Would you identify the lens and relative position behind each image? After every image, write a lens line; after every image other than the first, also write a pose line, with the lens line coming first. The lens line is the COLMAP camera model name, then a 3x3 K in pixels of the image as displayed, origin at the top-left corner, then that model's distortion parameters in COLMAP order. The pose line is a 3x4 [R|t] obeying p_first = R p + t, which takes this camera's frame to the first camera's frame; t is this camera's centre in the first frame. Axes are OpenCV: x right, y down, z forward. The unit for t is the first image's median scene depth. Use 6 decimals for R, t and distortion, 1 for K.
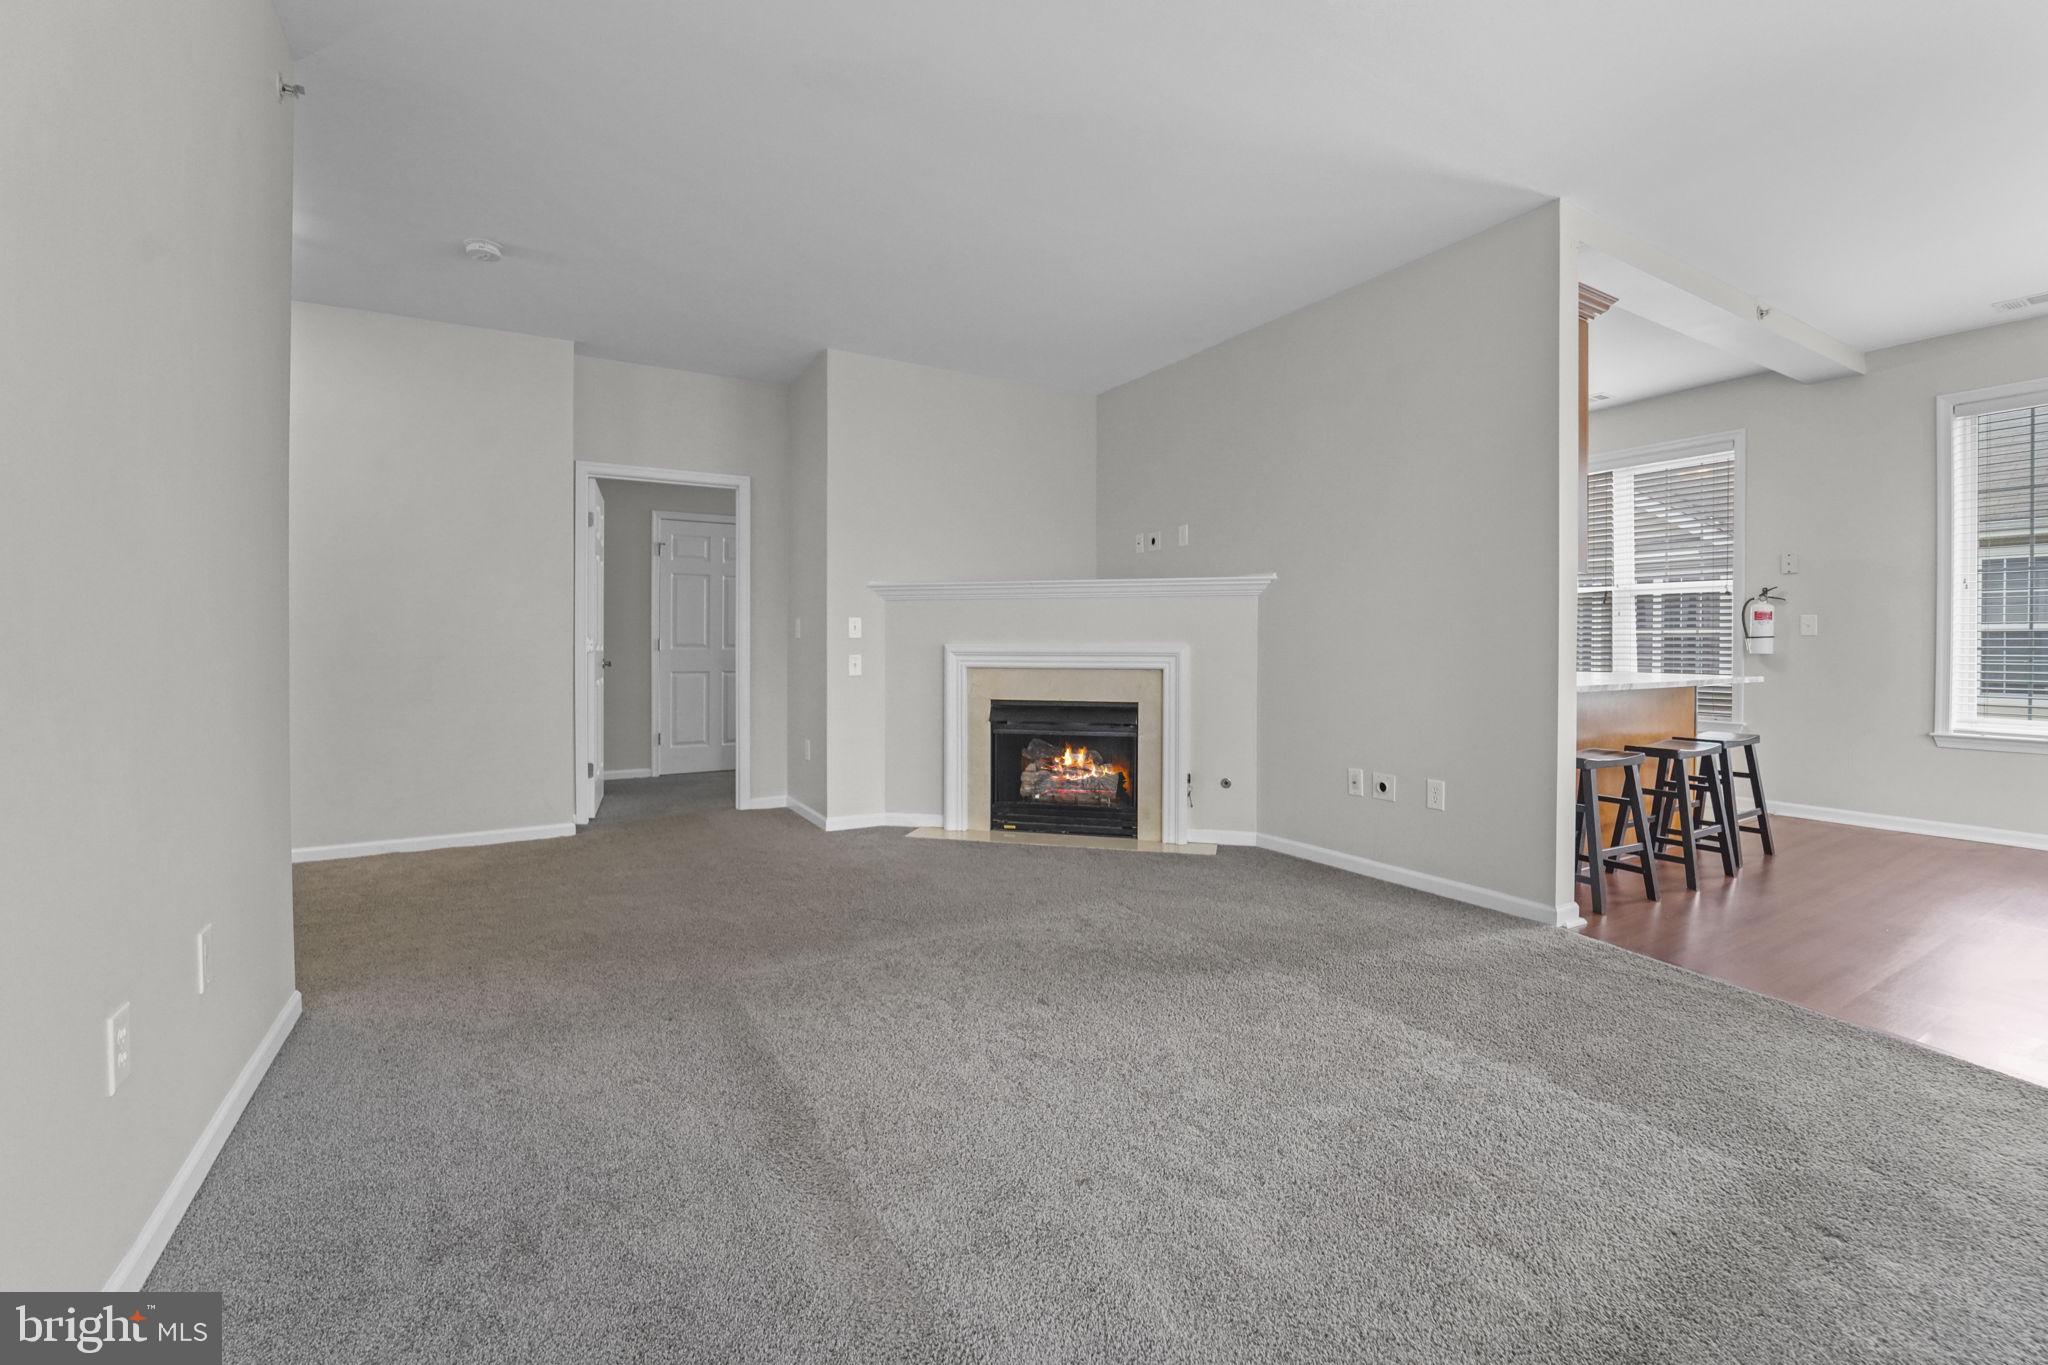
lens RADIAL K [[847.9, 0, 1002.5], [0, 847.9, 644.9], [0, 0, 1]] dist [-0.013827, -0.000127]
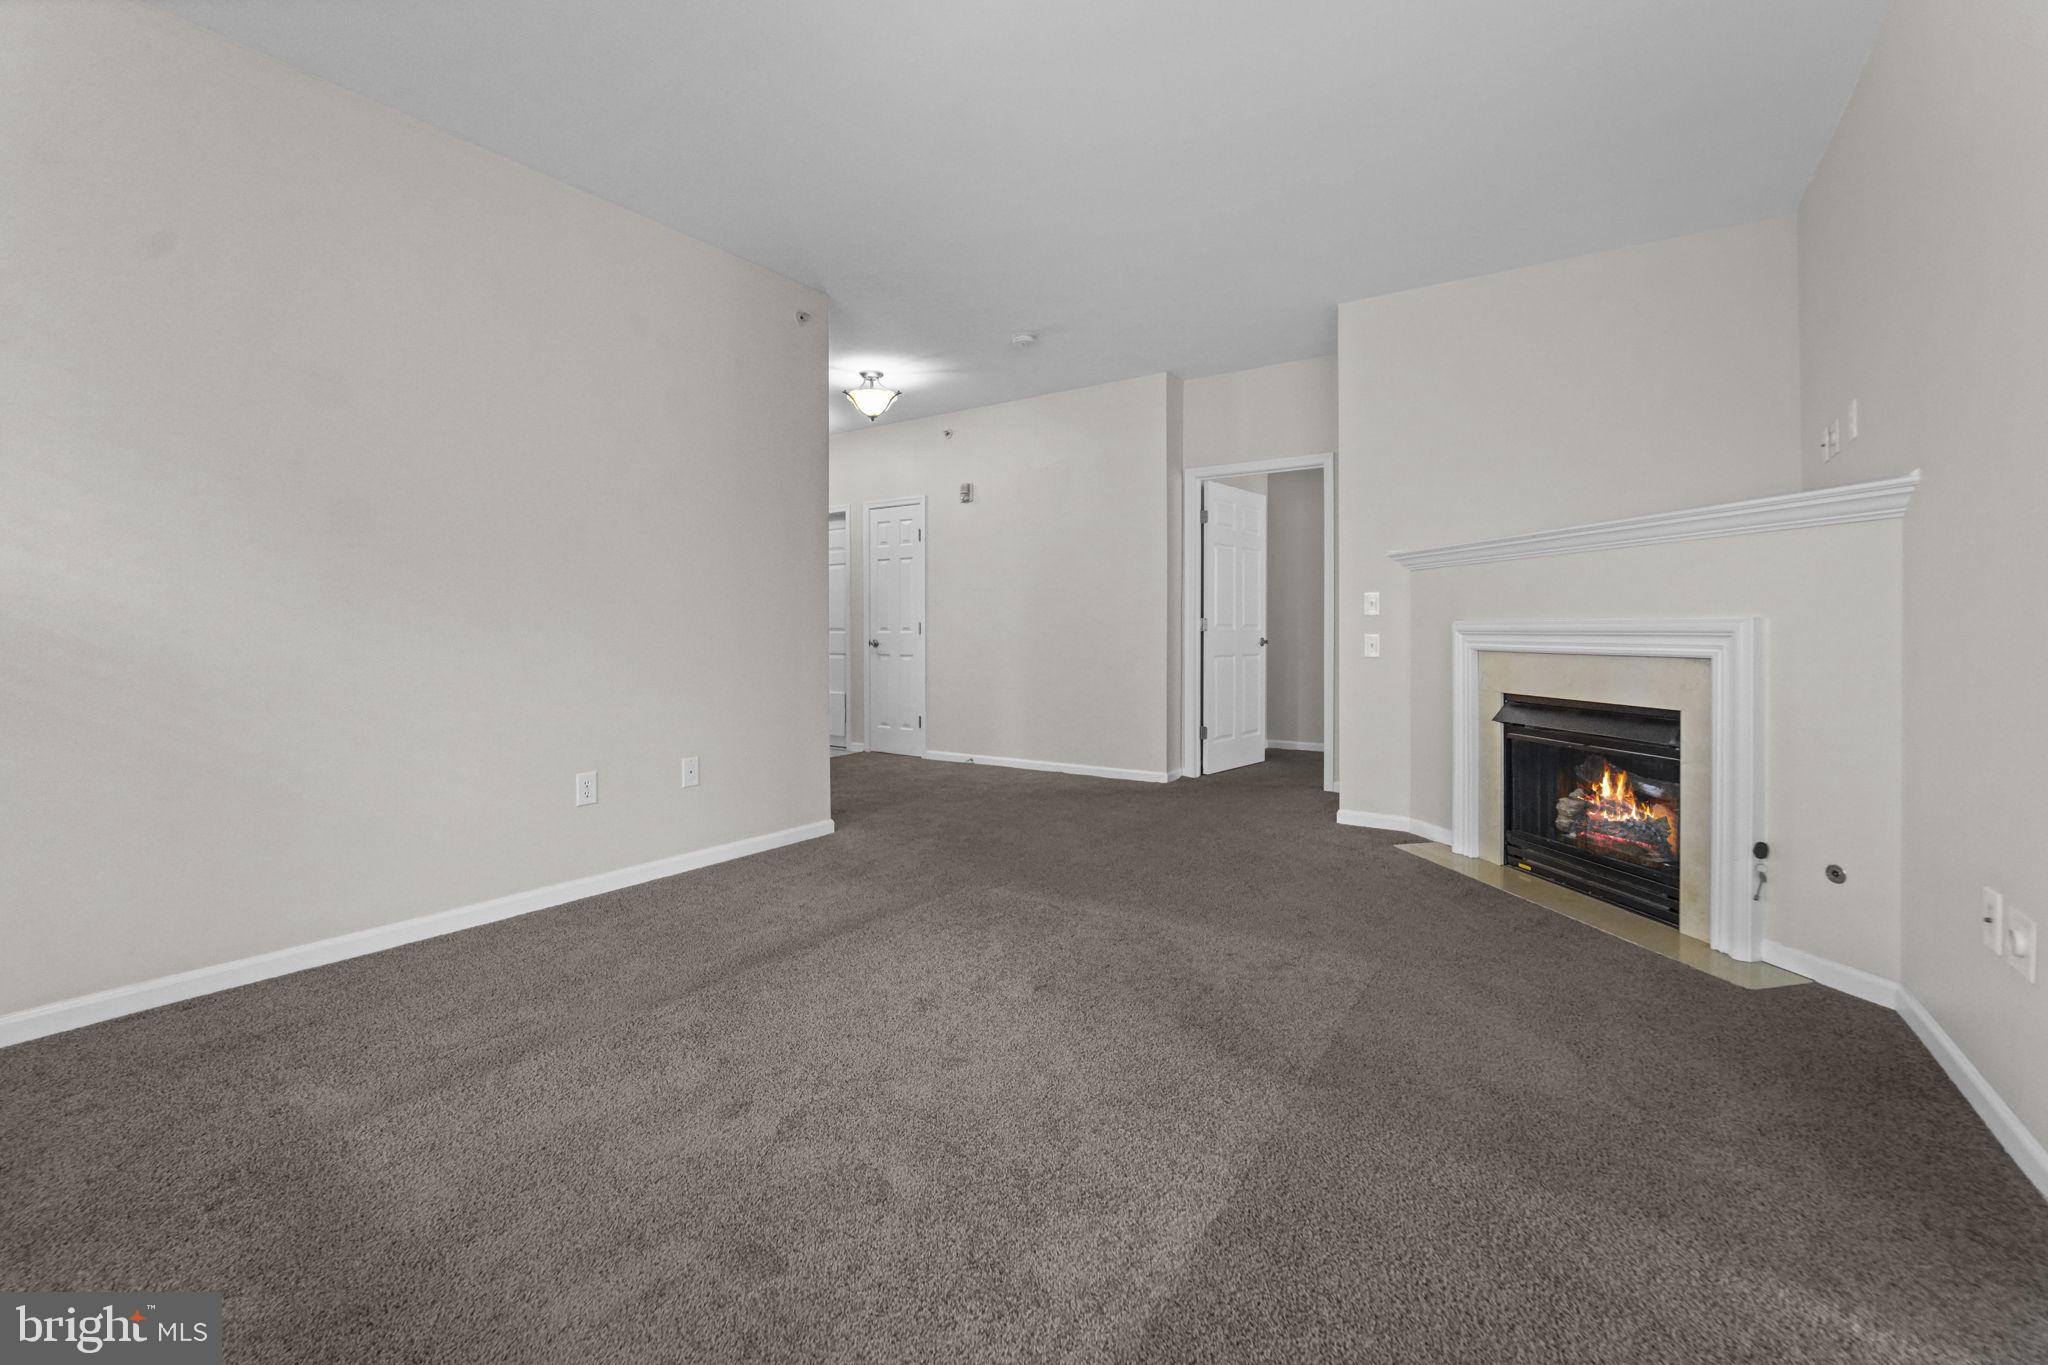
lens RADIAL K [[847.9, 0, 1050.3], [0, 847.9, 629.2], [0, 0, 1]] dist [-0.013827, -0.000127]
pose [[0.455702, -0.001849, -0.890131, 0.475483], [0.001318, 0.999998, -0.001402, 0.007946], [0.890132, -0.000534, 0.455703, 0.297189]]
